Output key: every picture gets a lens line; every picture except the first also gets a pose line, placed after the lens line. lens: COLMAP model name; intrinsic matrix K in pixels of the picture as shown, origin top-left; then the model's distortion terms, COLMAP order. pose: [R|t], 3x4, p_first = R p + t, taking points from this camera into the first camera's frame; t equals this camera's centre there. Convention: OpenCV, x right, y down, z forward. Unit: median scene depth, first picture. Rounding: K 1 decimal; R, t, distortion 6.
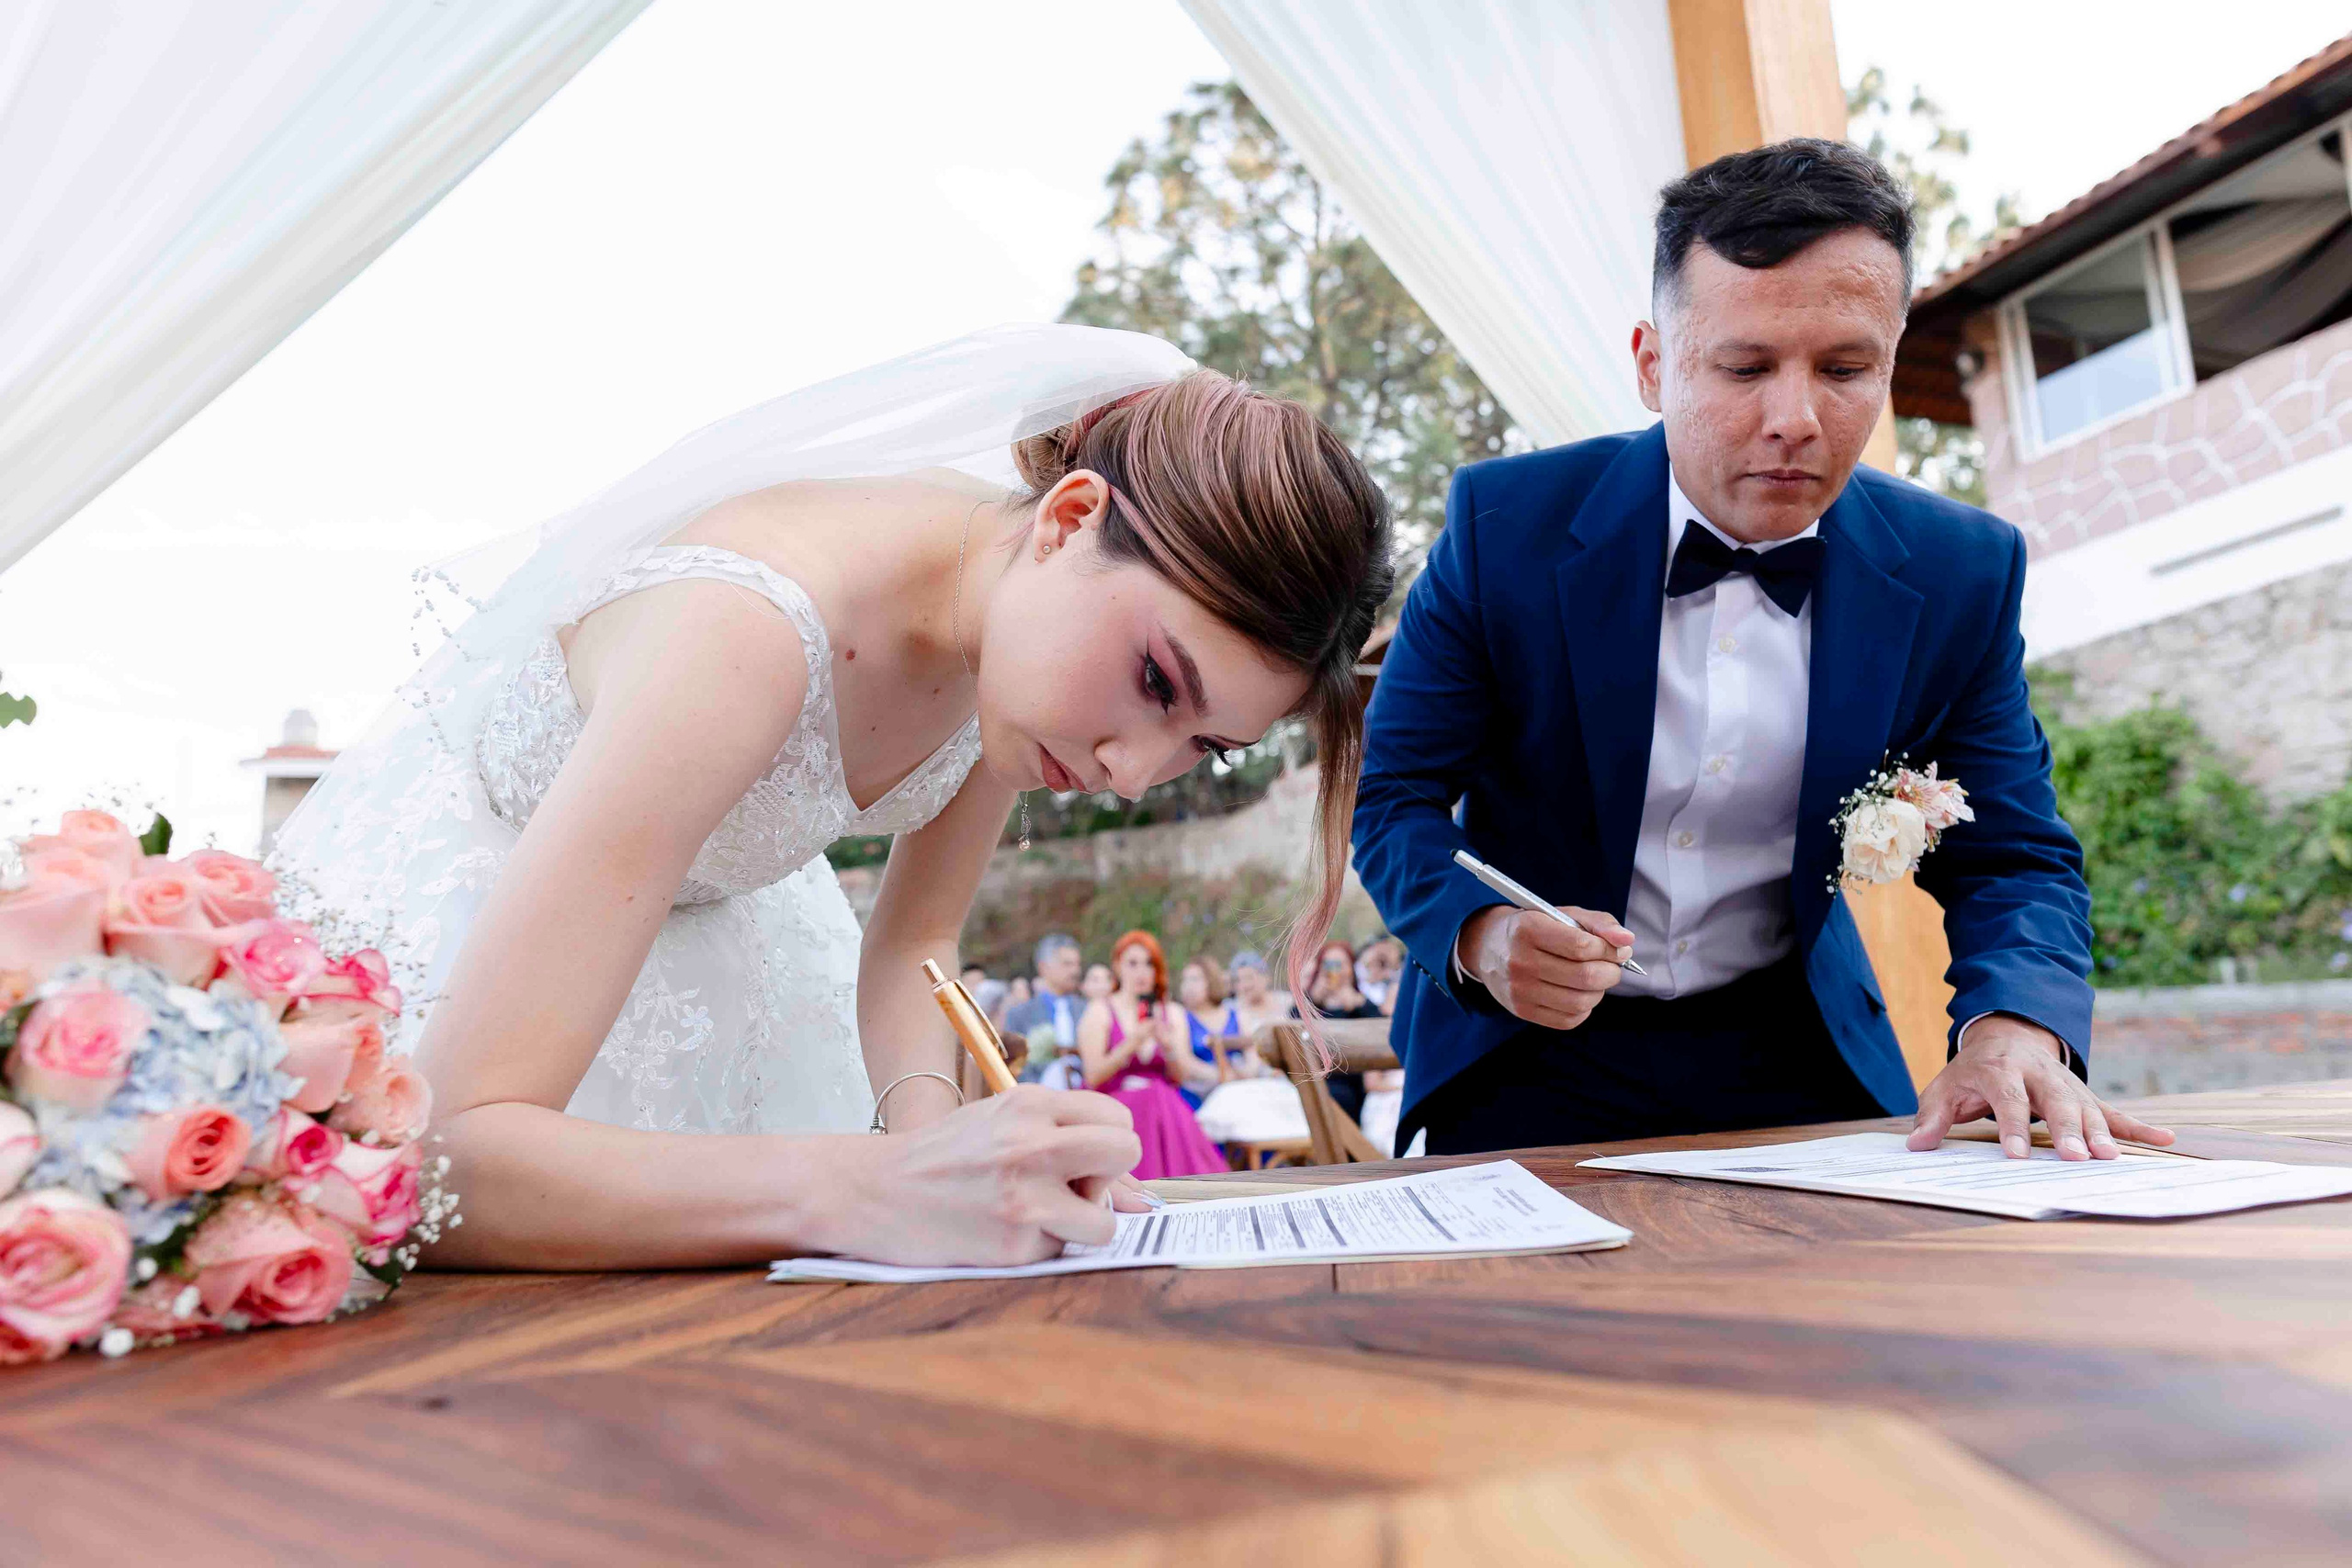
lens RADIAL K [[1575.3, 0, 1170.5], [0, 1575.3, 780.0], [0, 0, 1]] dist [0.001977, 0.001521]
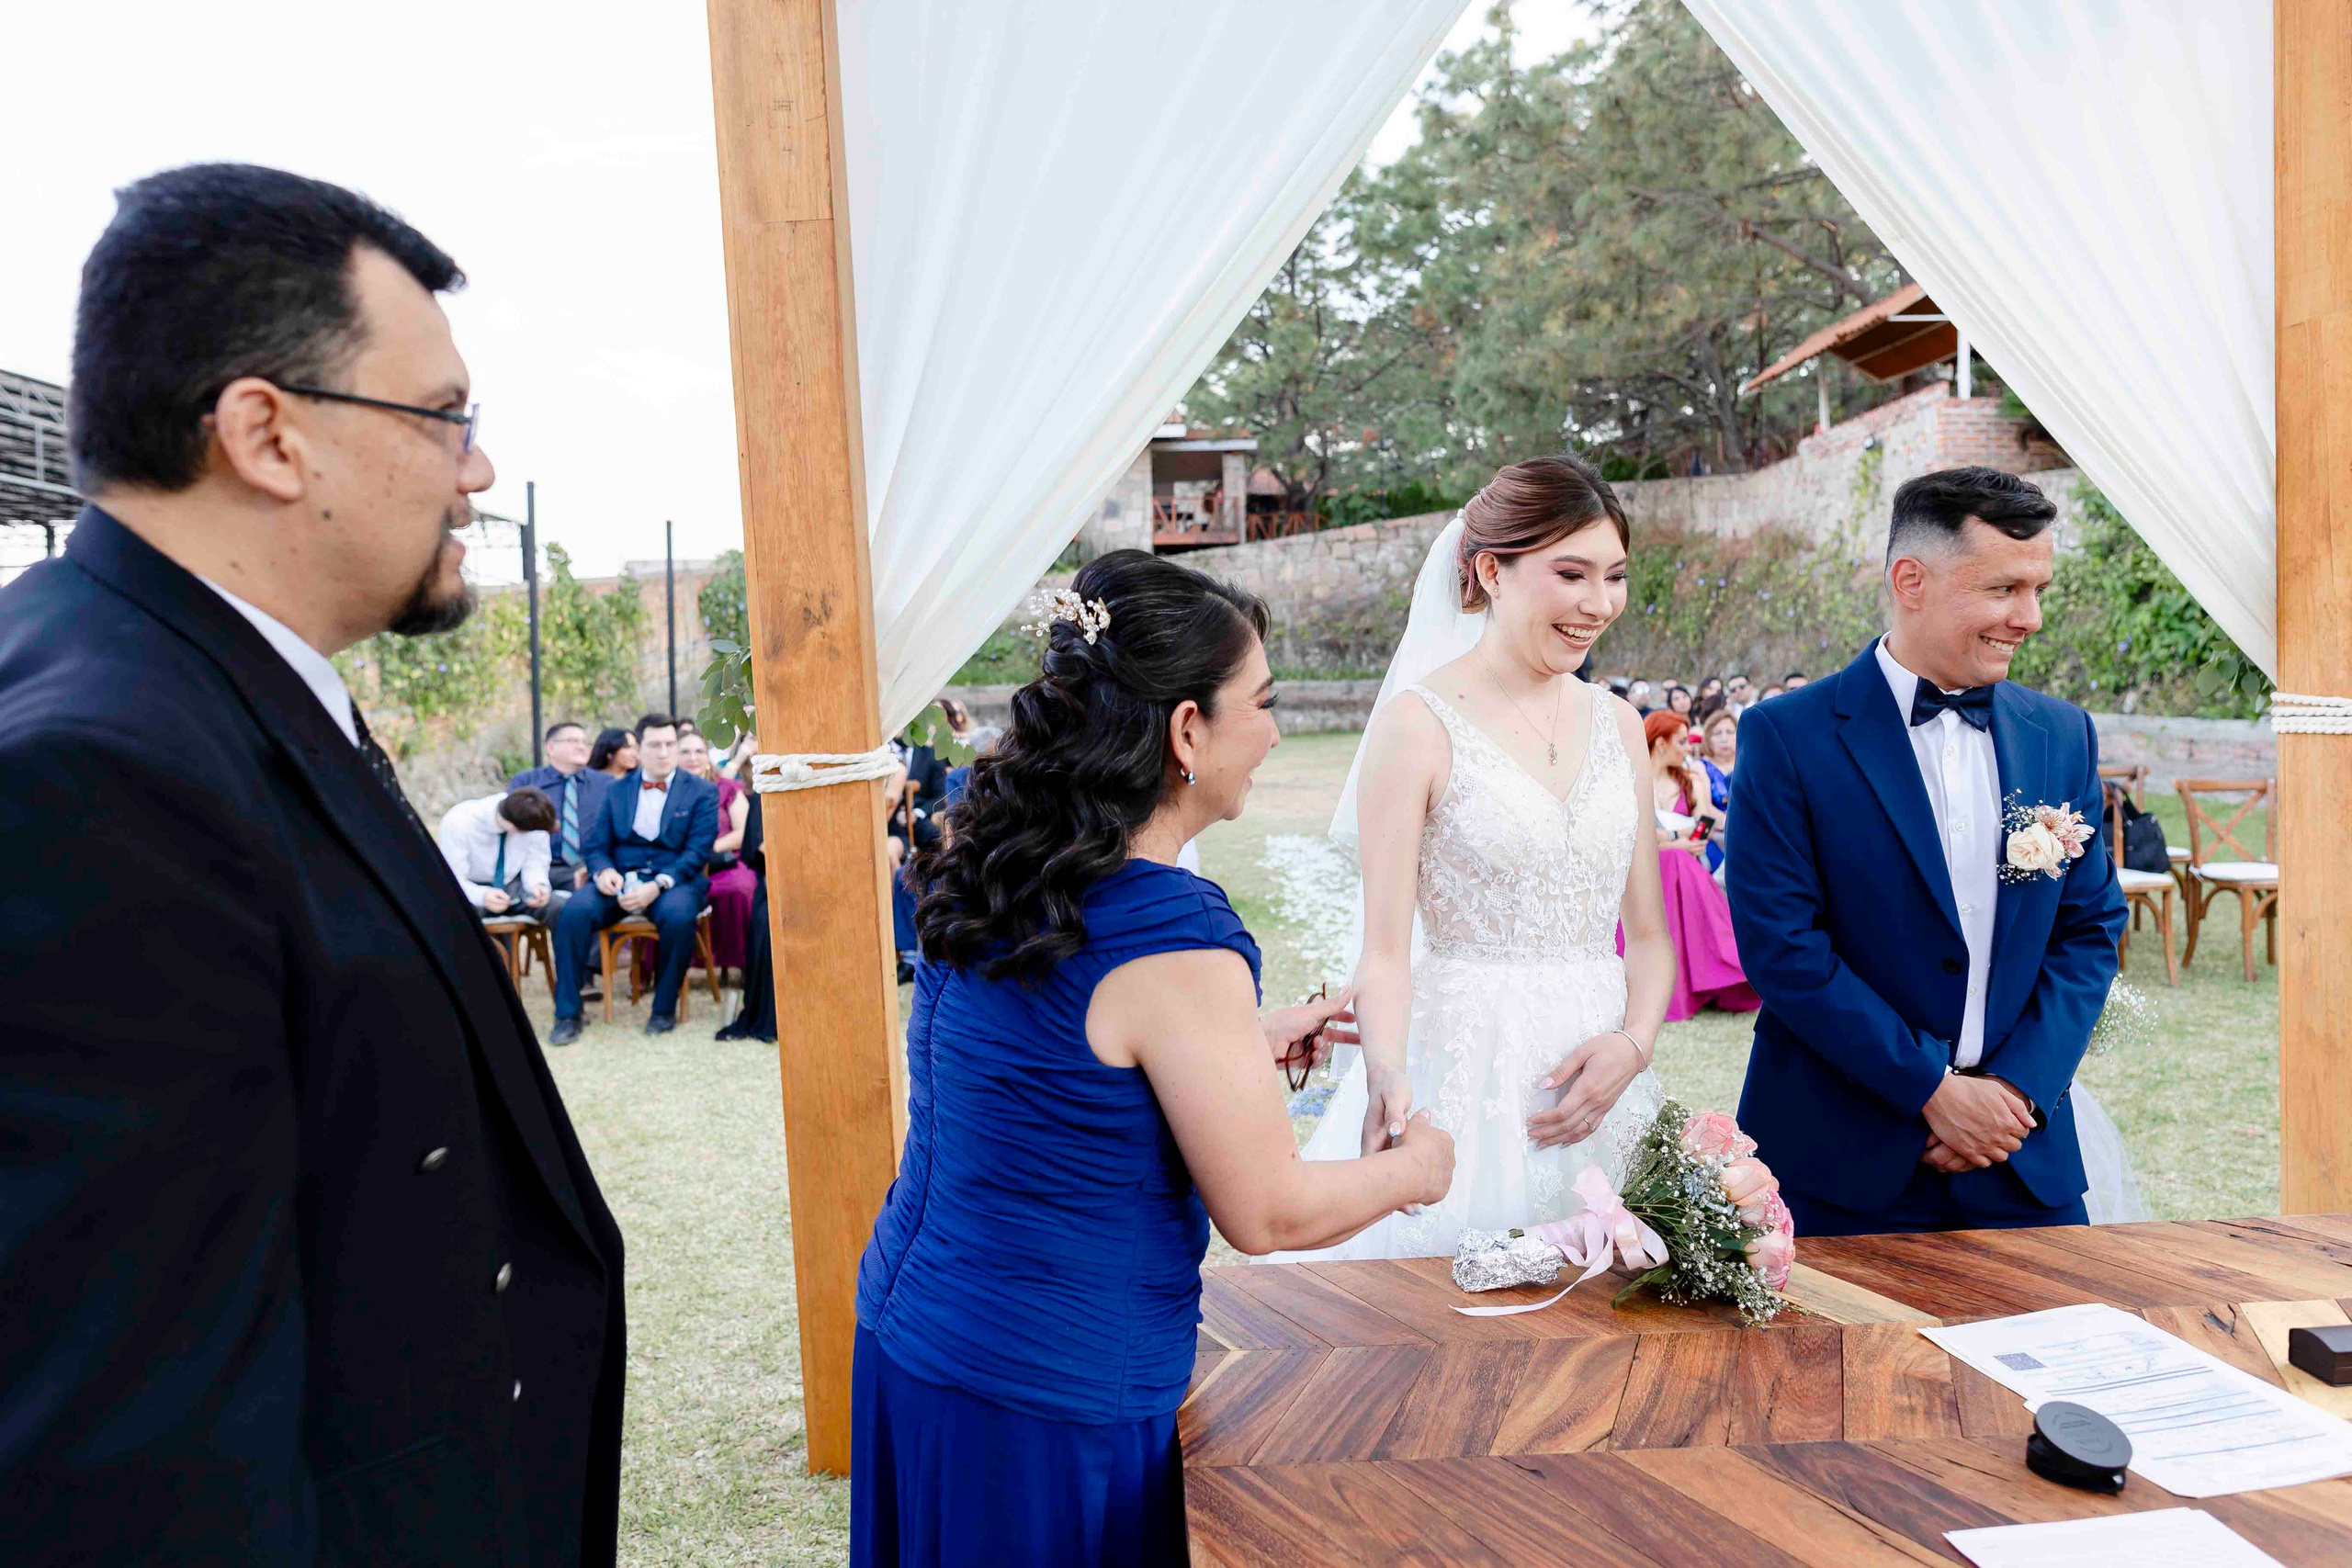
lens RADIAL K [[1589.8, 0, 1180.9], [0, 1589.8, 779.8], [0, 0, 1]] dist [0.000455, 0.002227]
pose [[0.955740, 0.038225, -0.291718, -0.011135], [0.031934, 0.972189, 0.232011, -0.075172], [0.292474, -0.231058, 0.927939, -0.077611]]
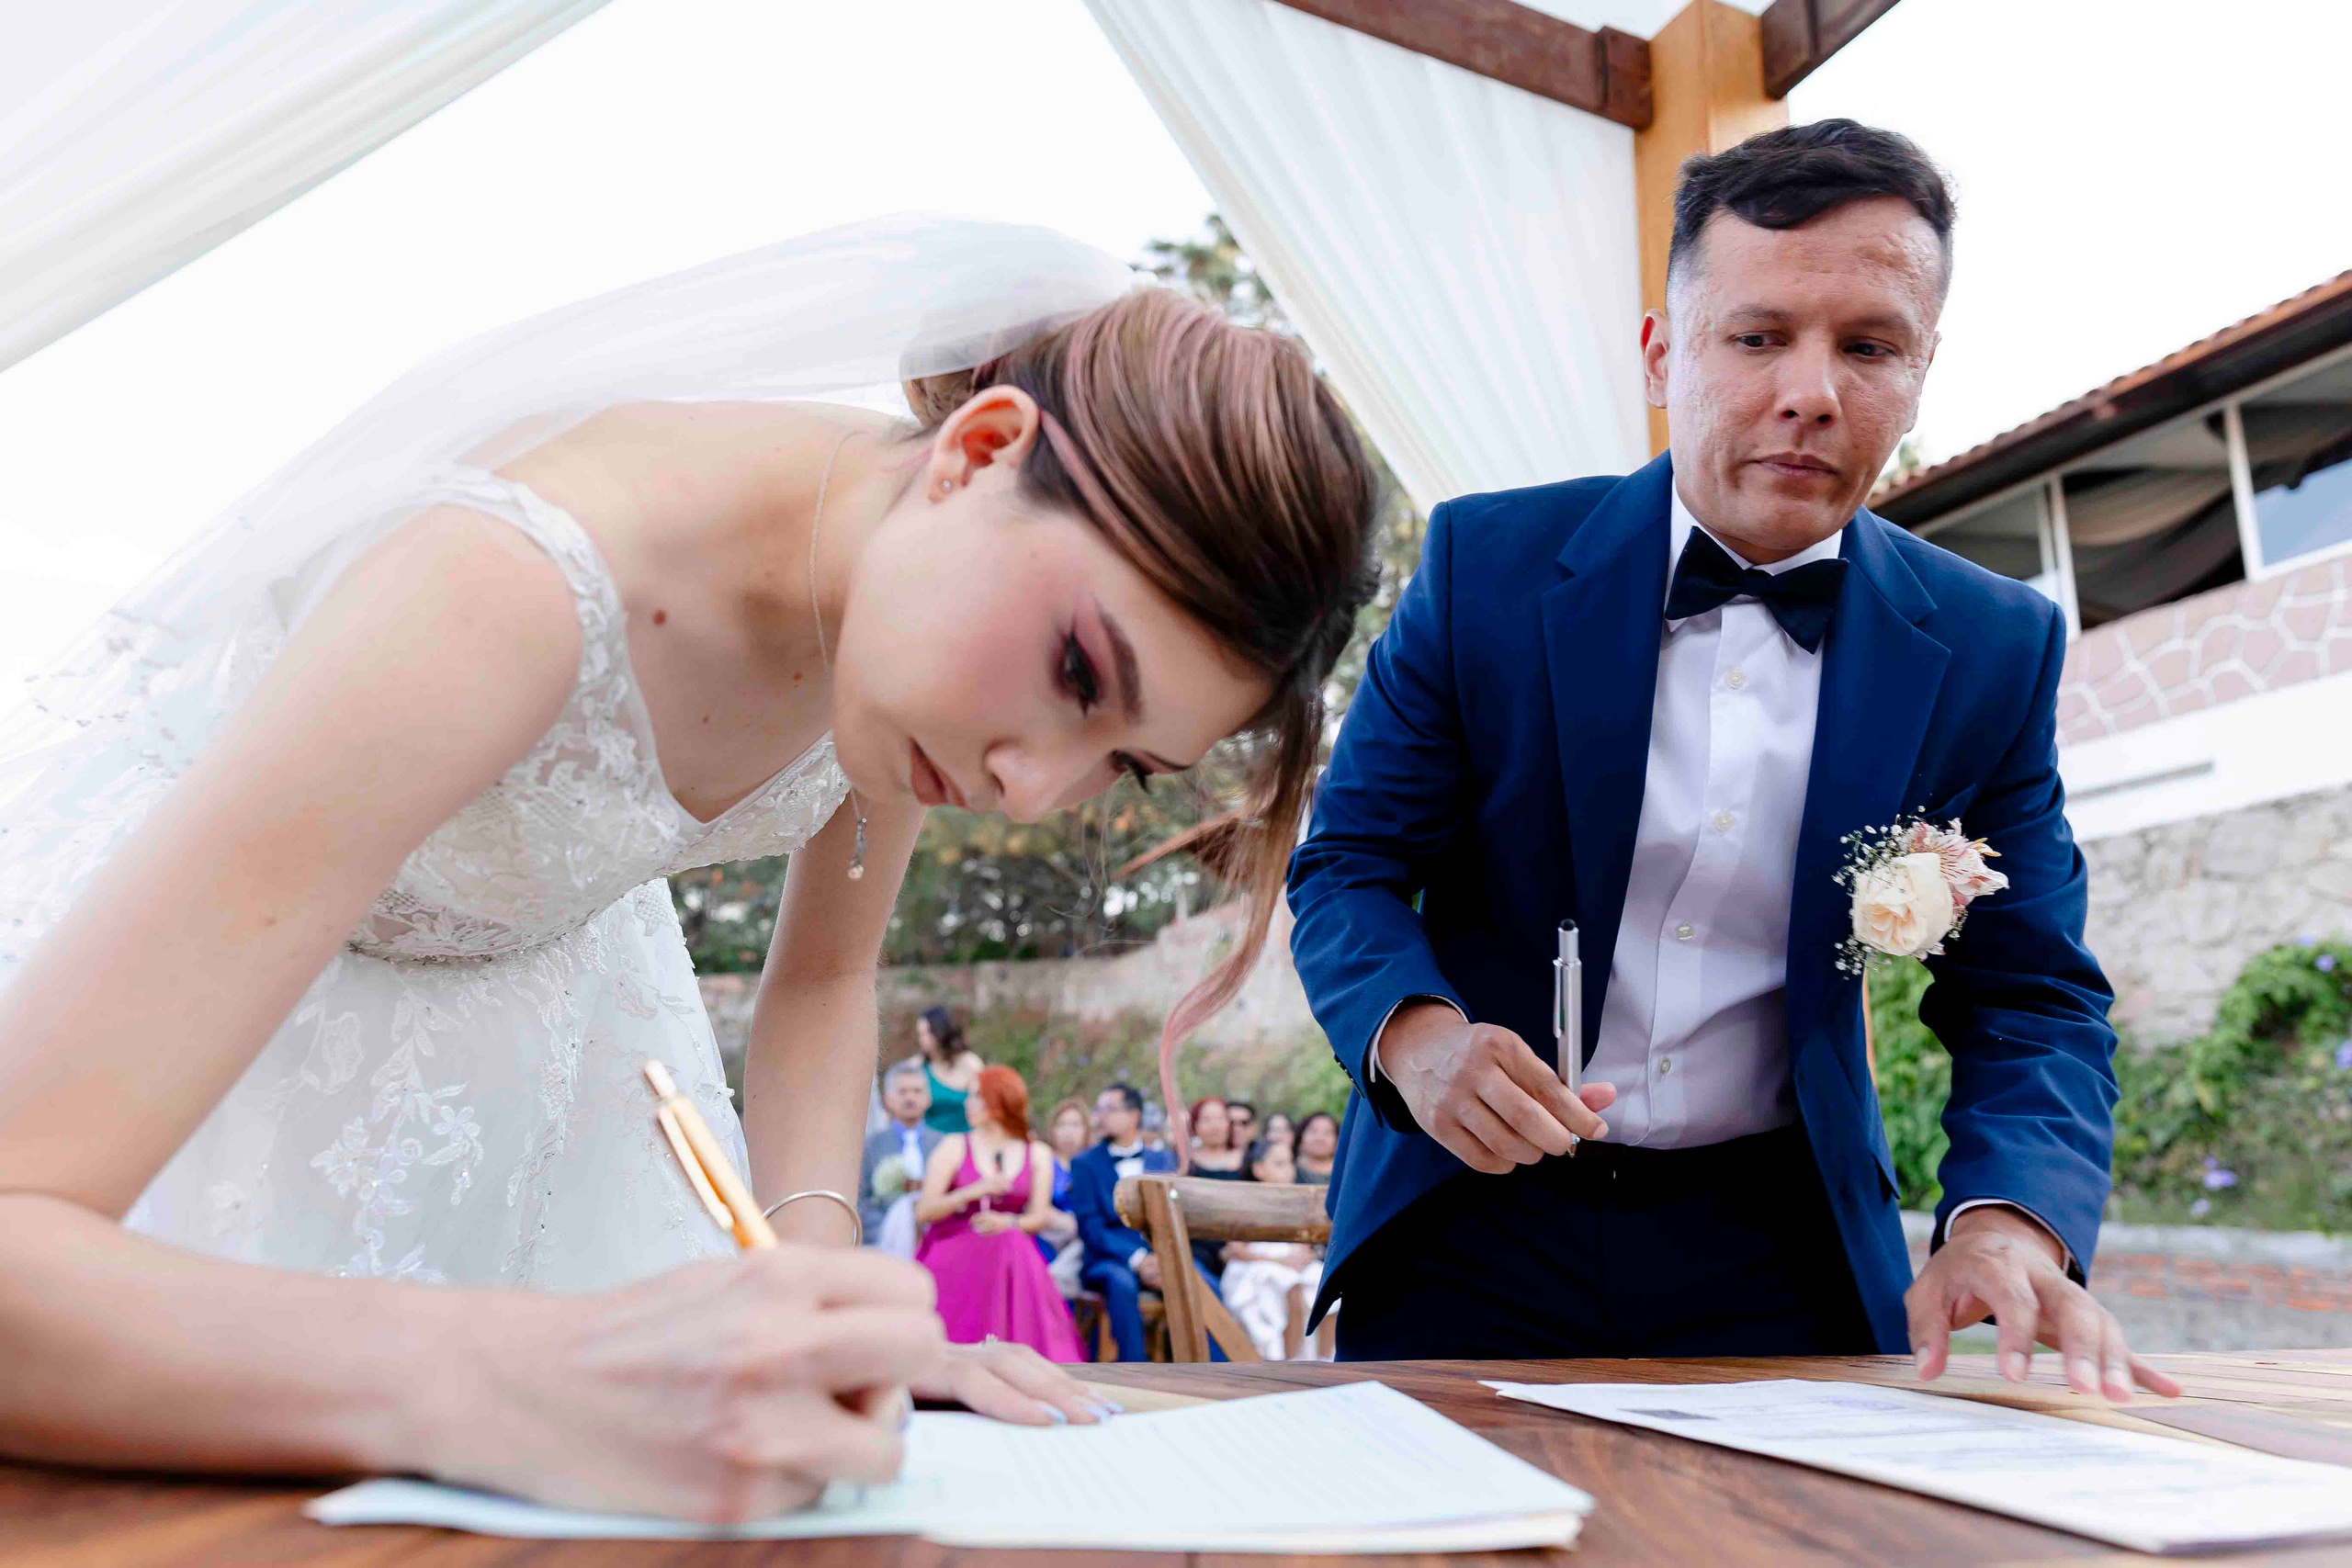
lens RADIAL K [[1575.9, 0, 1164.8], [0, 1575.9, 773.5], [0, 0, 1]] dist [0.005166, 0.005345]
pose [[0.992947, 0.104015, 0.056894, -0.000248], [-0.098201, 0.990439, -0.096883, 0.002726], [-0.066427, 0.090612, 0.993668, 0.014871]]
